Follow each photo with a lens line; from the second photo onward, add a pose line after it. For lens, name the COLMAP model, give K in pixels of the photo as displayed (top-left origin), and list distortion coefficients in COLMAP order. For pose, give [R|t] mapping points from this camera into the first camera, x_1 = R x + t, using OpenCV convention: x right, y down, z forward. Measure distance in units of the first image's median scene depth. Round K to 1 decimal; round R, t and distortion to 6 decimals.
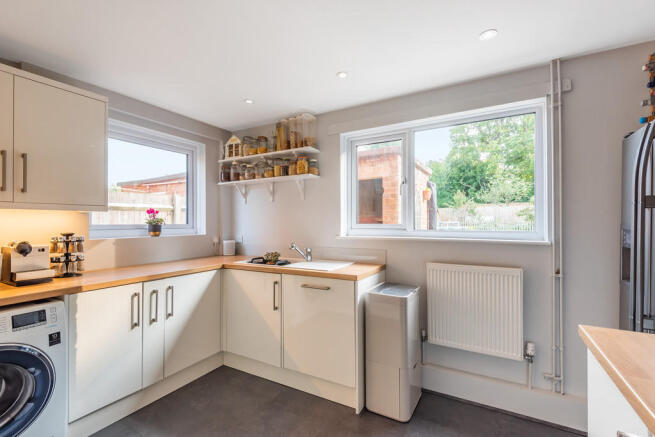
lens RADIAL K [[294.4, 0, 325.6], [0, 294.4, 219.9], [0, 0, 1]] dist [-0.001616, -0.000392]
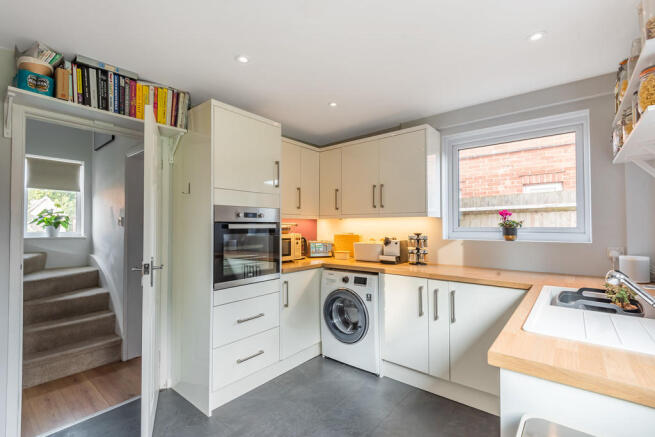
lens RADIAL K [[294.4, 0, 325.6], [0, 294.4, 219.9], [0, 0, 1]] dist [-0.001616, -0.000392]
pose [[-0.177696, -0.016642, -0.983945, 0.521874], [0.010120, 0.999773, -0.018737, 0.004160], [0.984033, -0.013287, -0.177488, 0.767324]]
